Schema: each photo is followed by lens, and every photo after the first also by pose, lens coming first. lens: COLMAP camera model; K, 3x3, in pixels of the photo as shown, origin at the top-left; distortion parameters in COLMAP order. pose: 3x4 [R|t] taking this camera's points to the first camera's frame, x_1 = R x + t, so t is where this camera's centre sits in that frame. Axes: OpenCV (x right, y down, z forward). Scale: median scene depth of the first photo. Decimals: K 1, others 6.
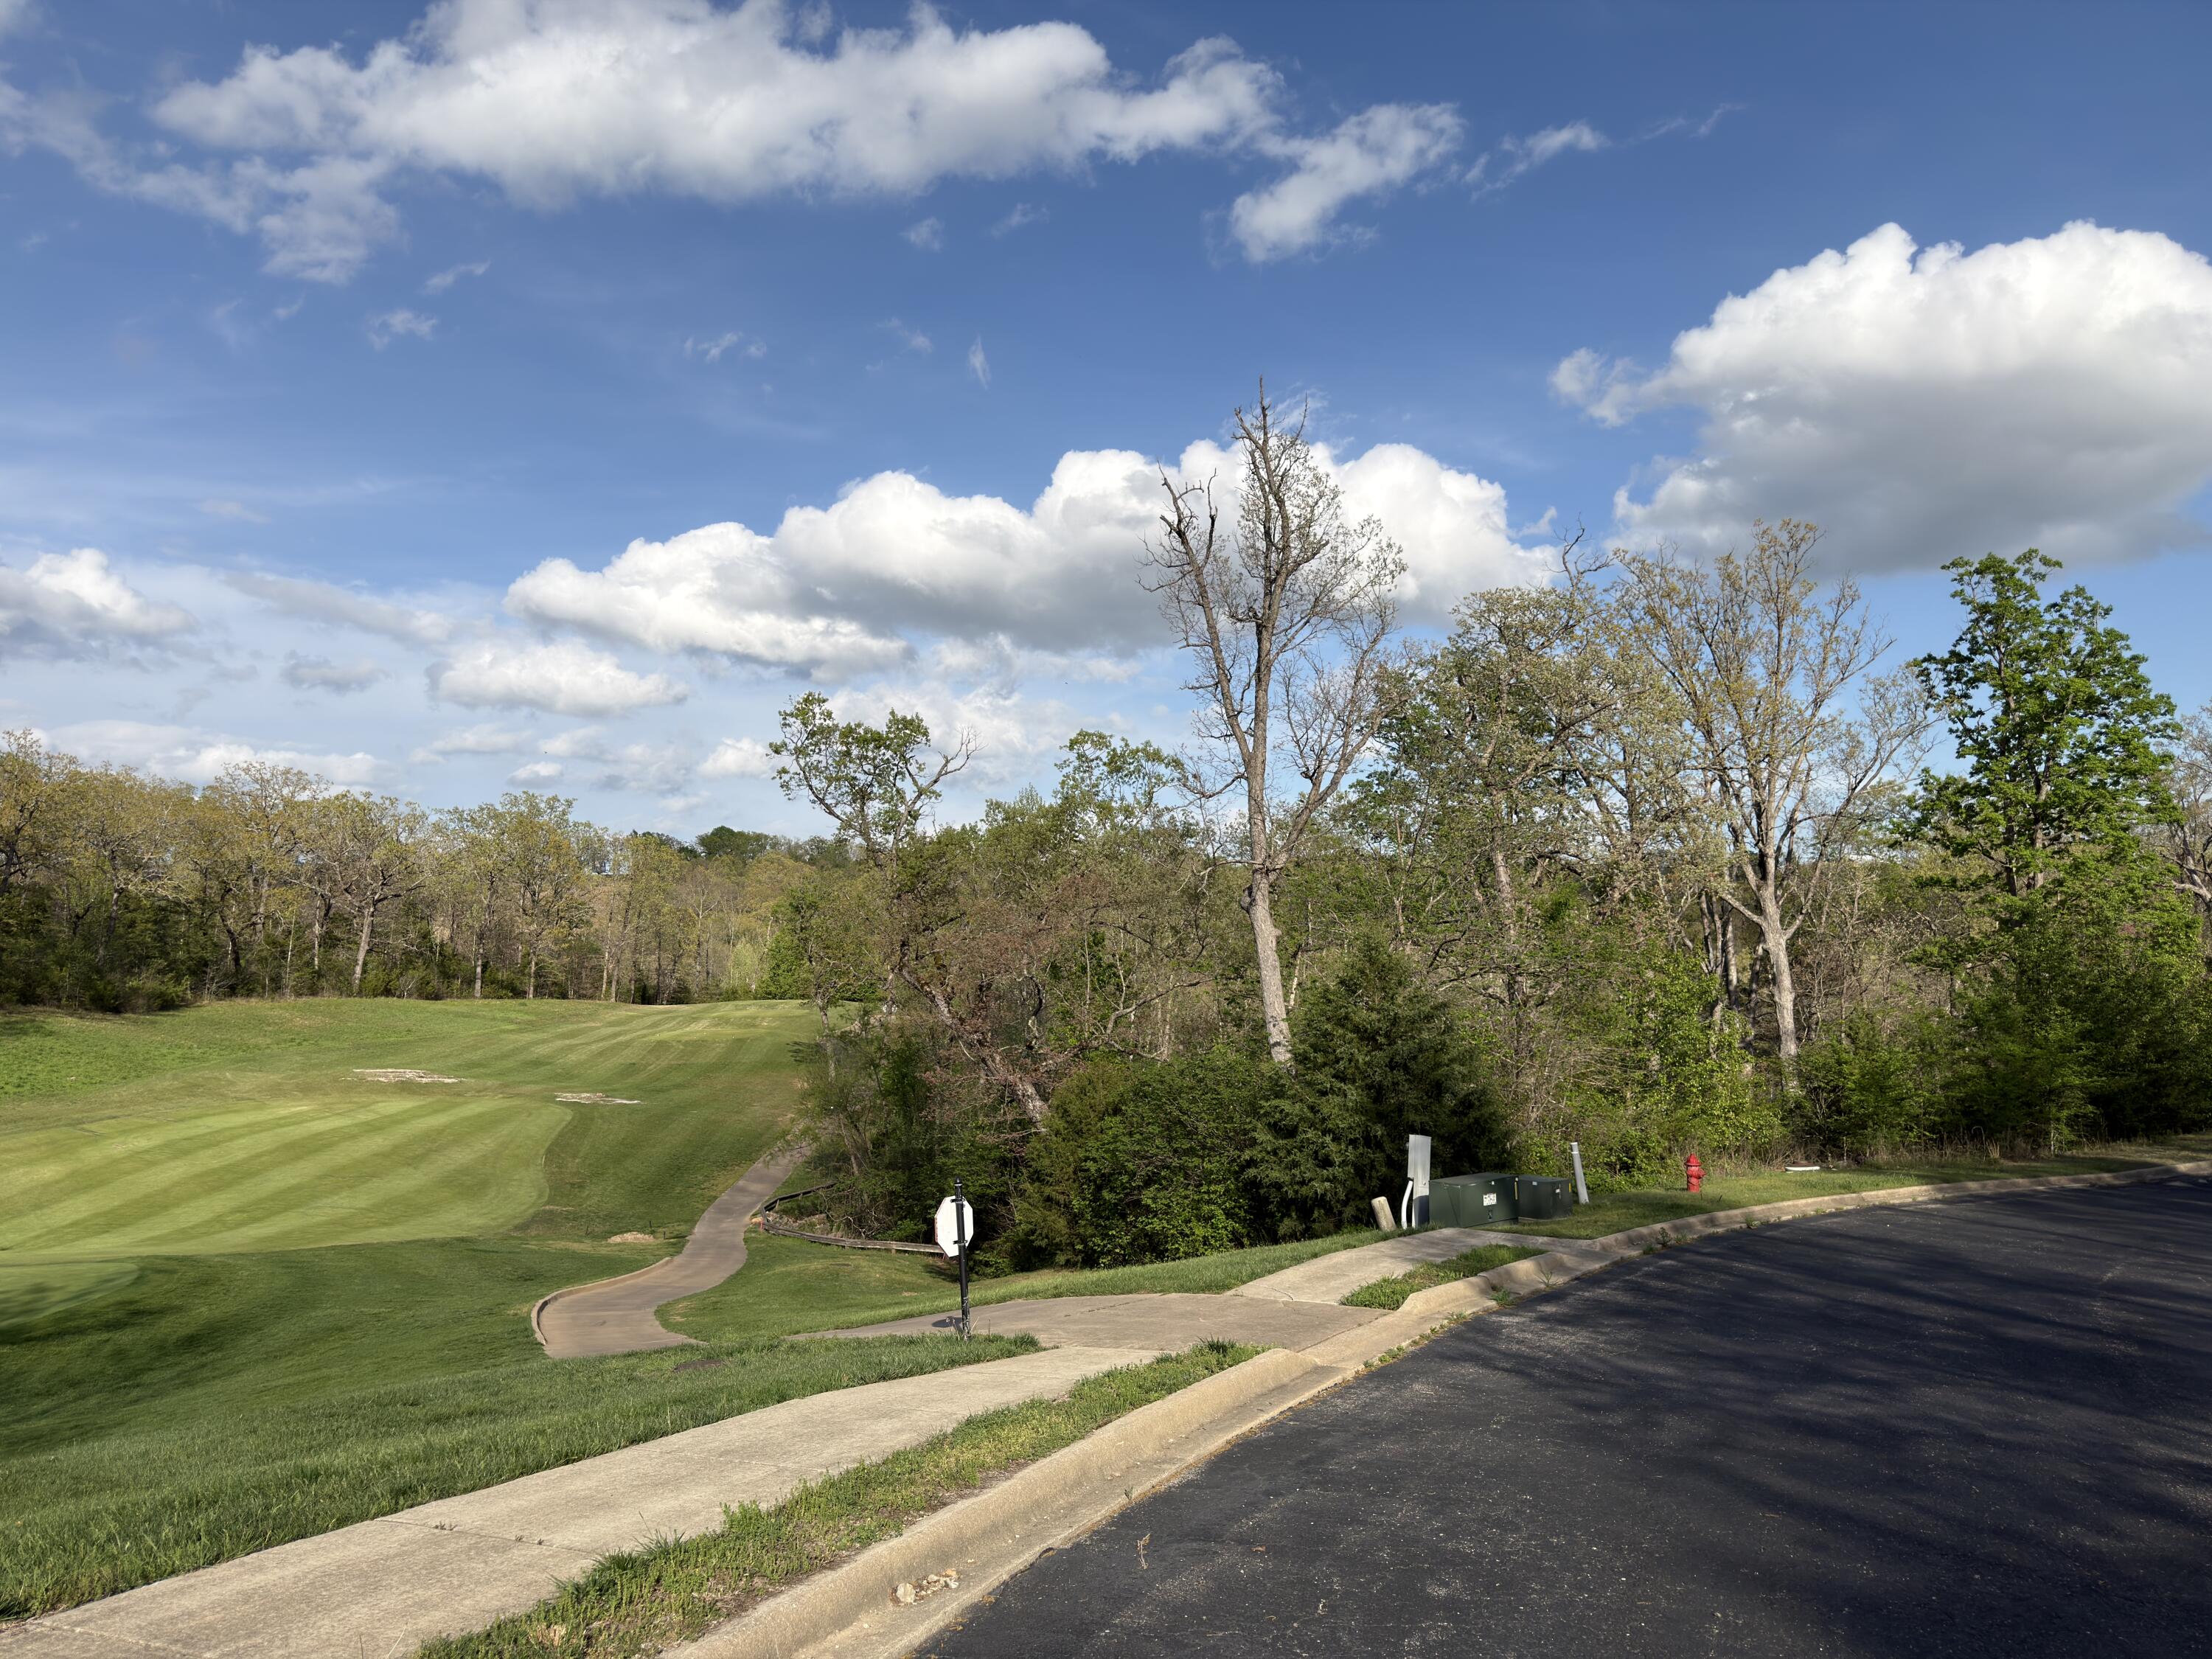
lens RADIAL K [[1536.0, 0, 1106.0], [0, 1536.0, 829.5], [0, 0, 1]] dist [0.000580, -0.001084]
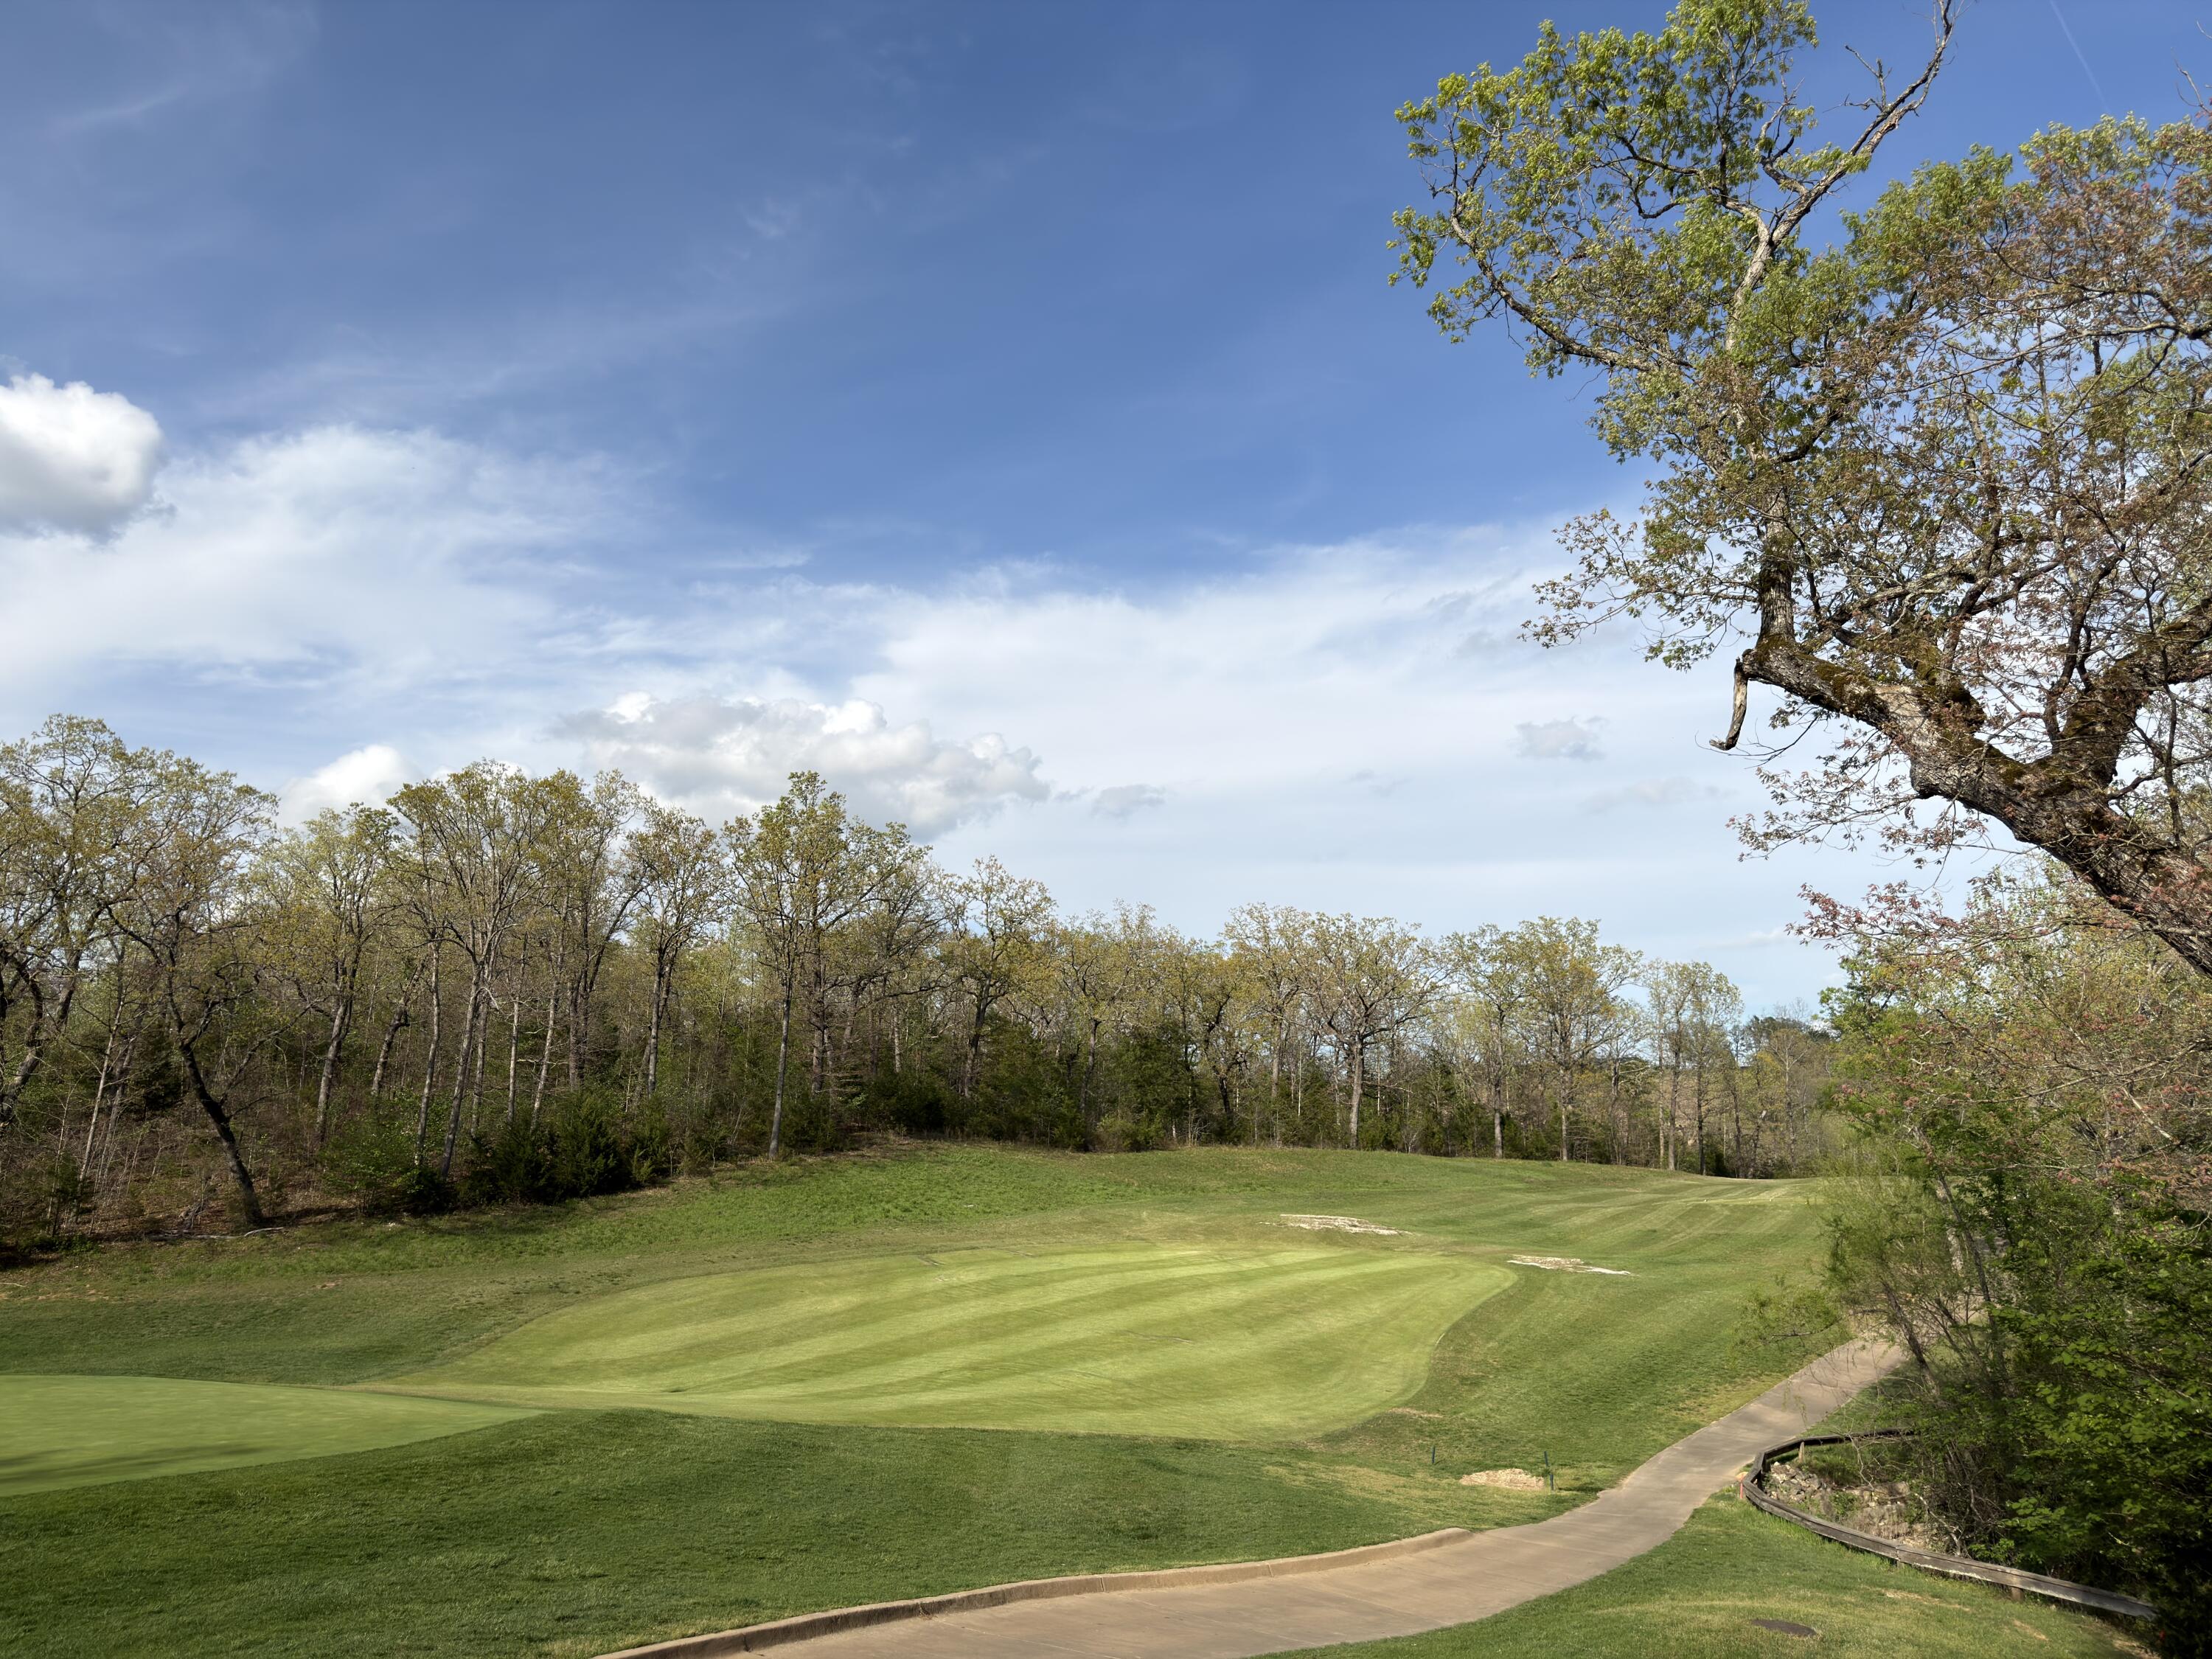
lens RADIAL K [[1536.0, 0, 1106.0], [0, 1536.0, 829.5], [0, 0, 1]] dist [0.000580, -0.001084]
pose [[0.759686, -0.132754, -0.636595, -0.016794], [0.046129, 0.987476, -0.150878, 0.065129], [0.648652, 0.085254, 0.756295, 0.274939]]
